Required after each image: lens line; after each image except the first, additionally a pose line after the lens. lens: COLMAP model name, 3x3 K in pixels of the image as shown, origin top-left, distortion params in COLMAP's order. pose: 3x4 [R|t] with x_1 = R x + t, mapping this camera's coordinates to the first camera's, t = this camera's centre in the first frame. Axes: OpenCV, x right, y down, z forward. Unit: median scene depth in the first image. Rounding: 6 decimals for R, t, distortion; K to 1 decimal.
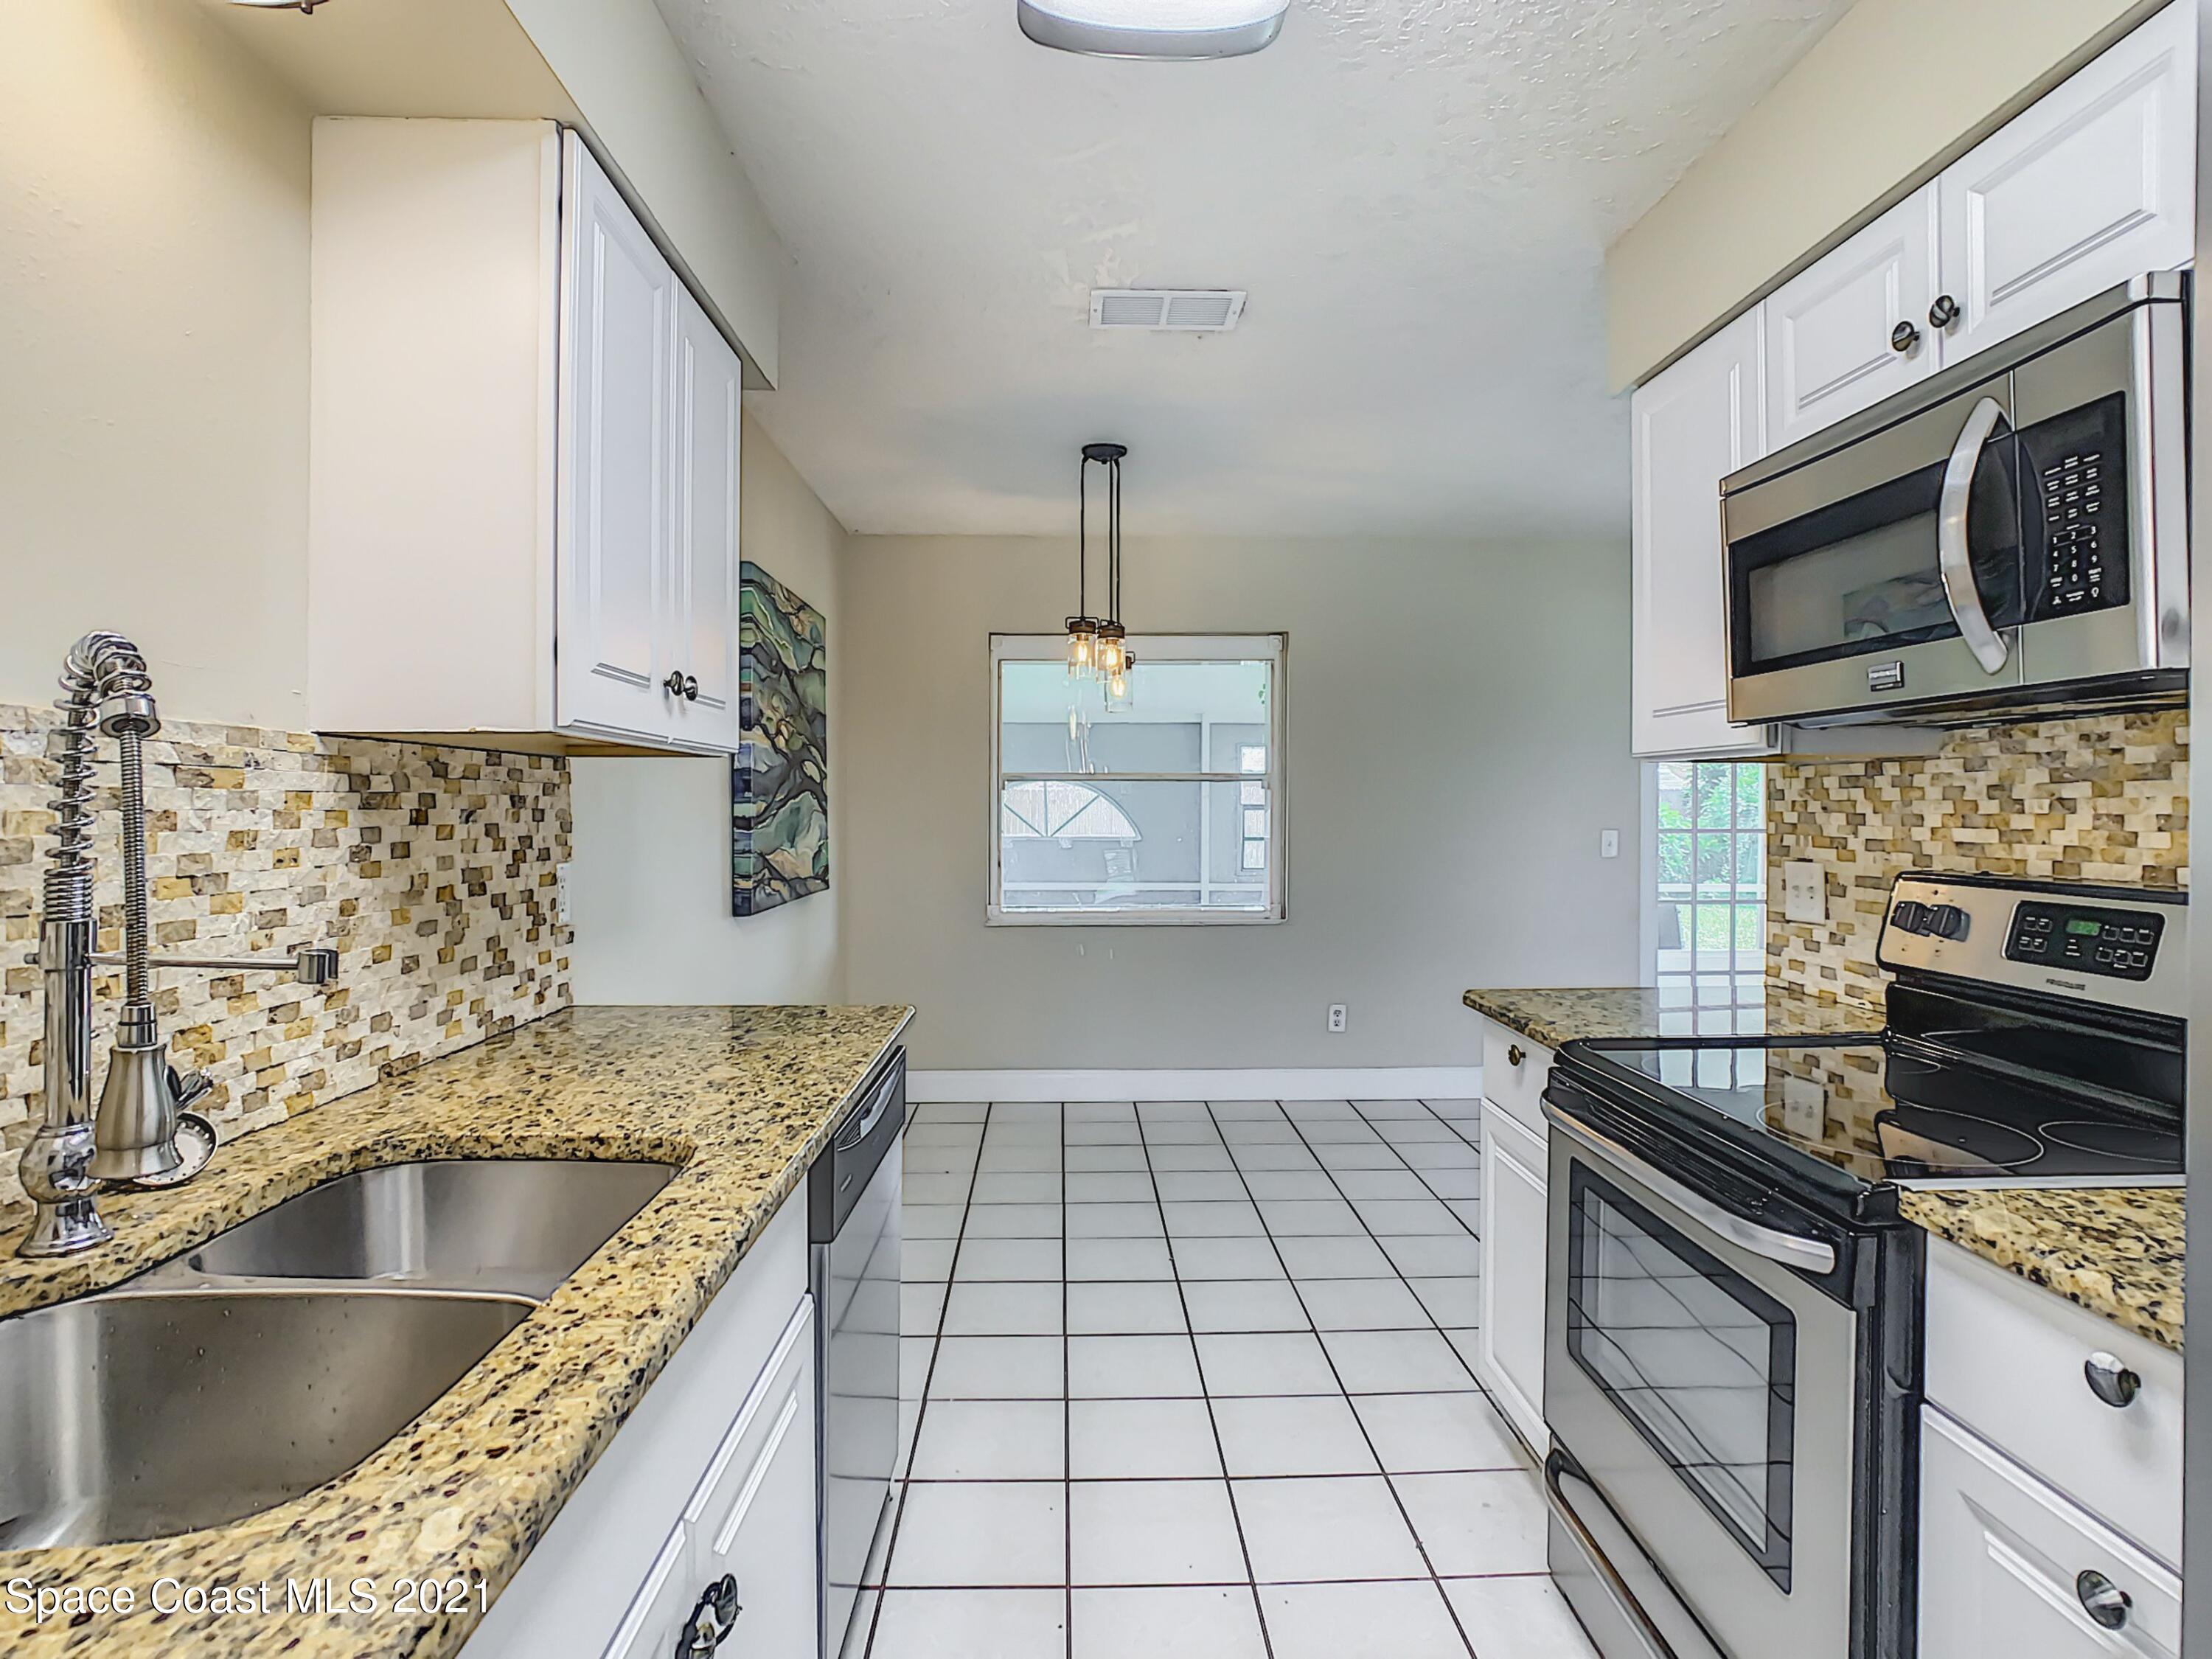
lens RADIAL K [[1226.7, 0, 1207.0], [0, 1226.7, 824.5], [0, 0, 1]] dist [0.053552, 0.000995]
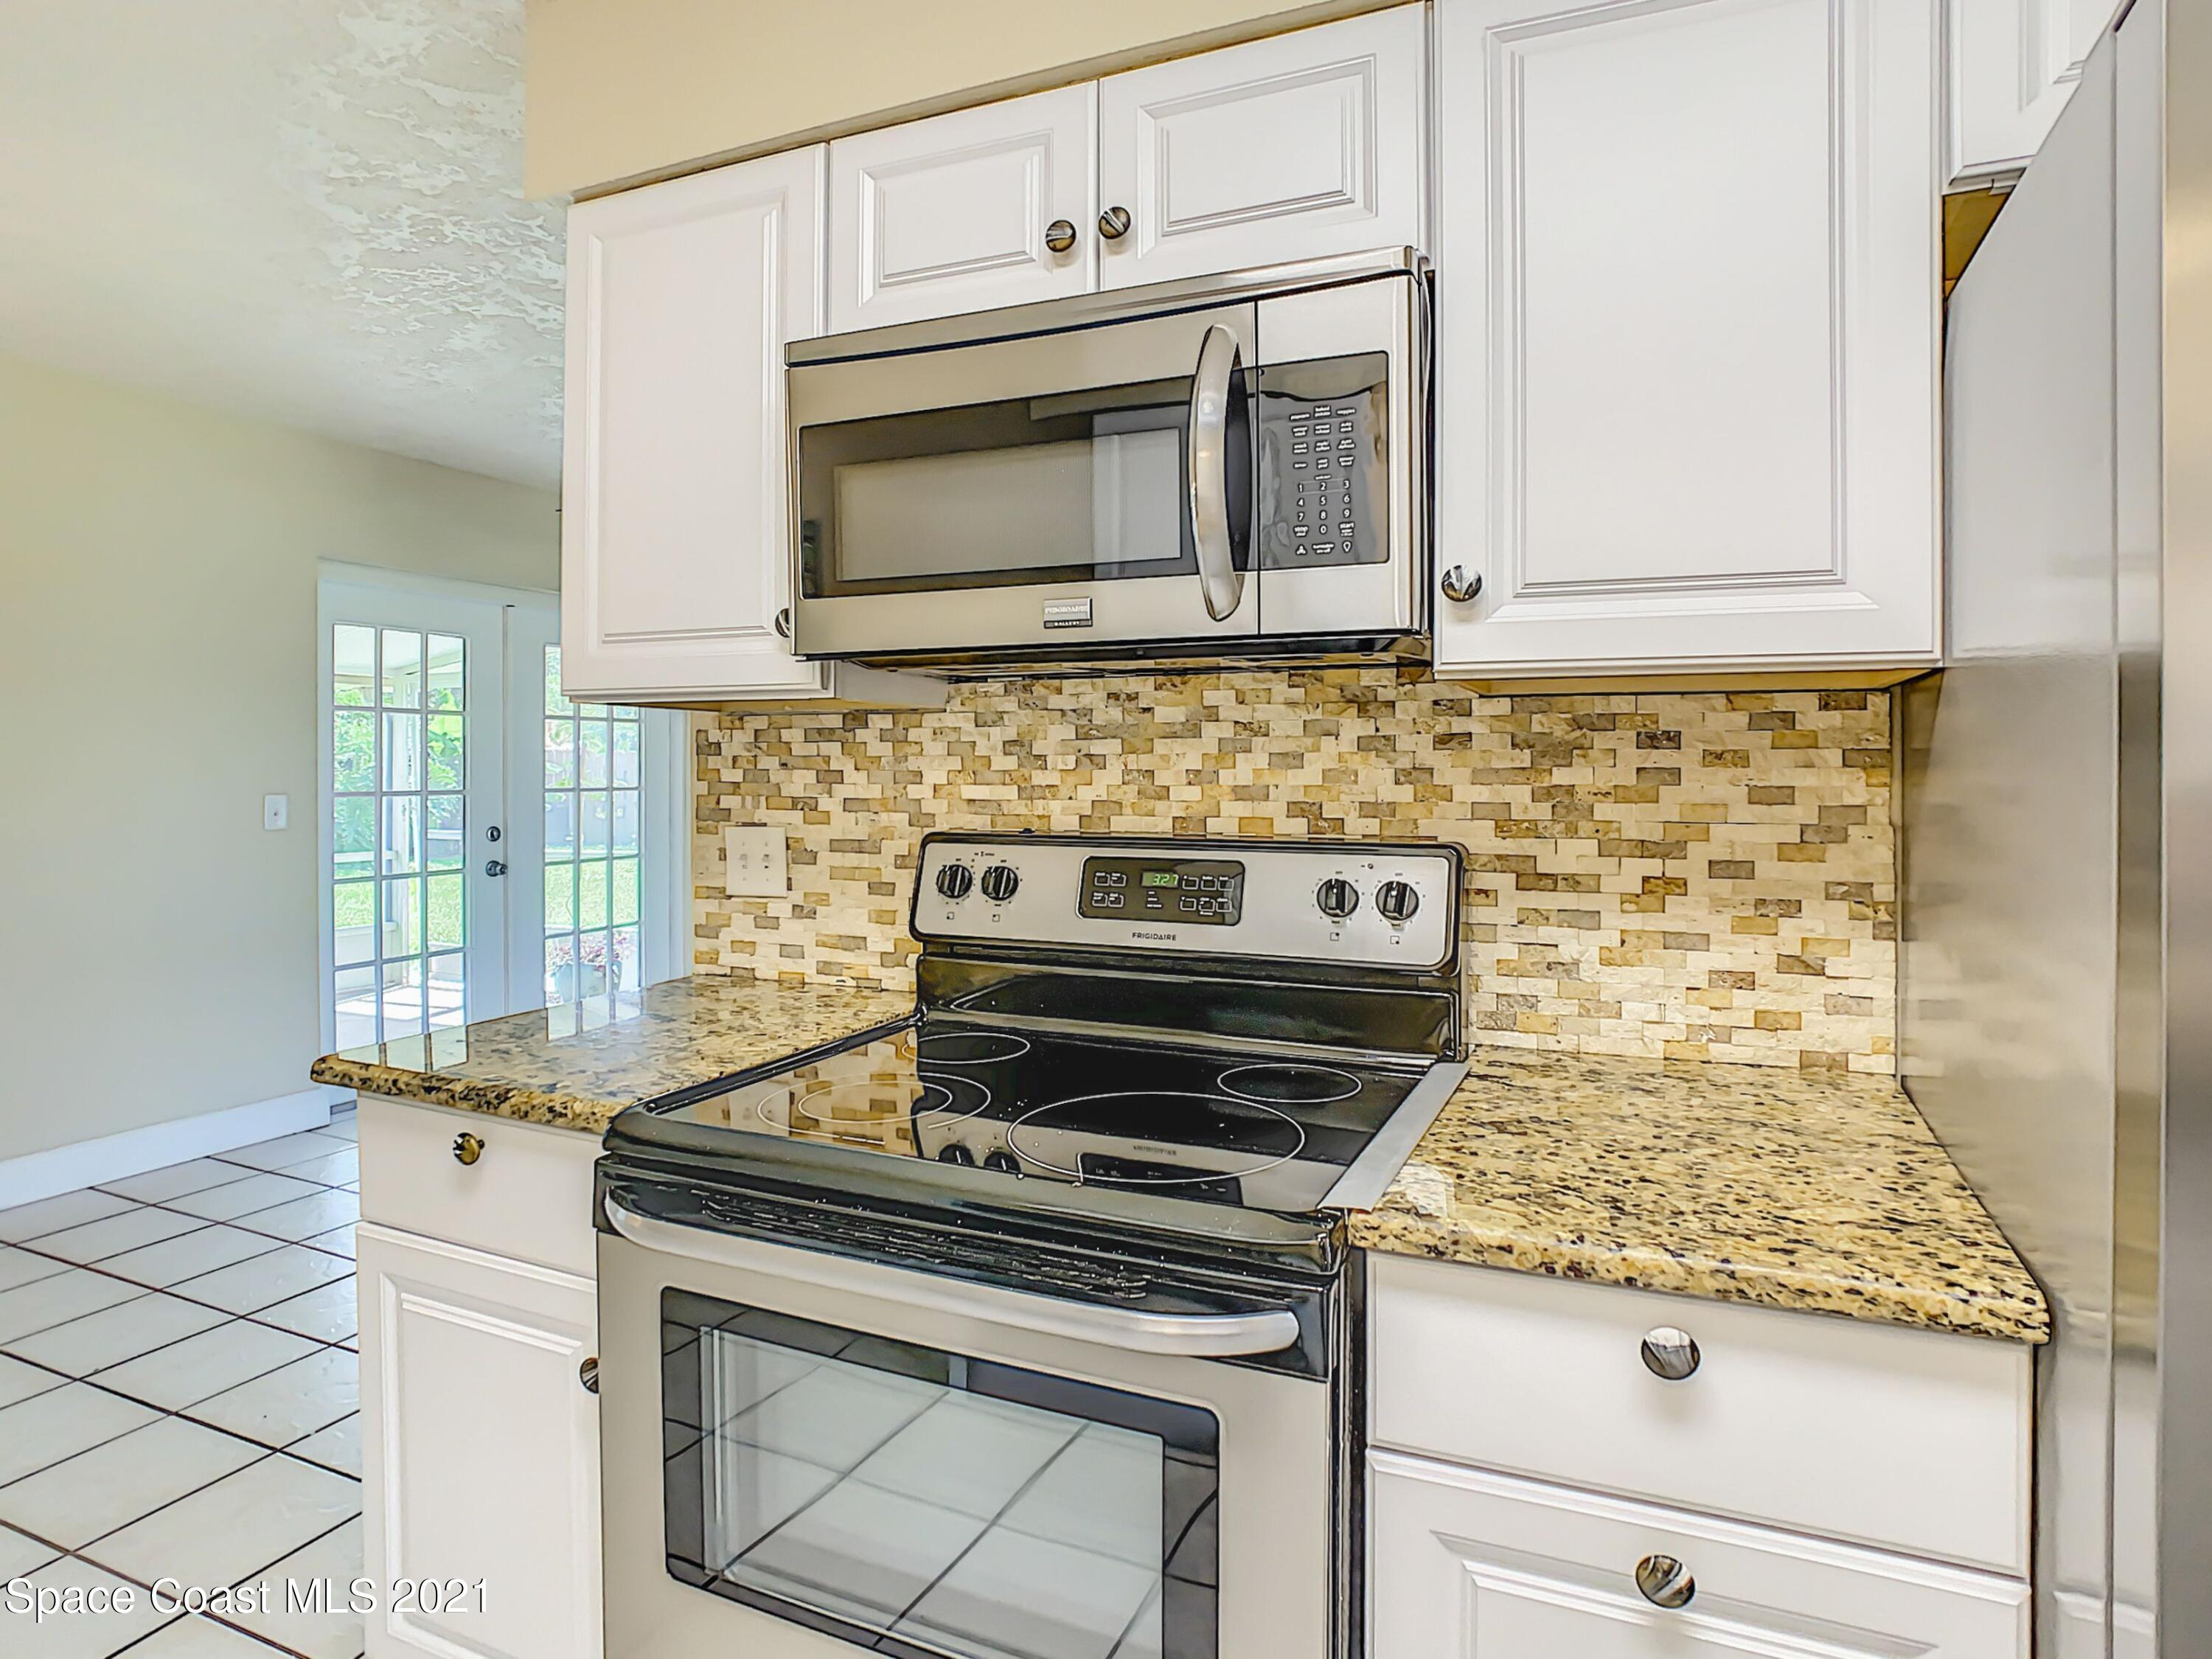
lens RADIAL K [[1147.8, 0, 1051.5], [0, 1147.8, 779.1], [0, 0, 1]] dist [-0.009529, -0.000648]
pose [[0.488562, -0.008468, 0.872488, -0.144868], [0.012028, 0.999923, 0.002969, -0.003579], [-0.872446, 0.009044, 0.488626, 0.537247]]
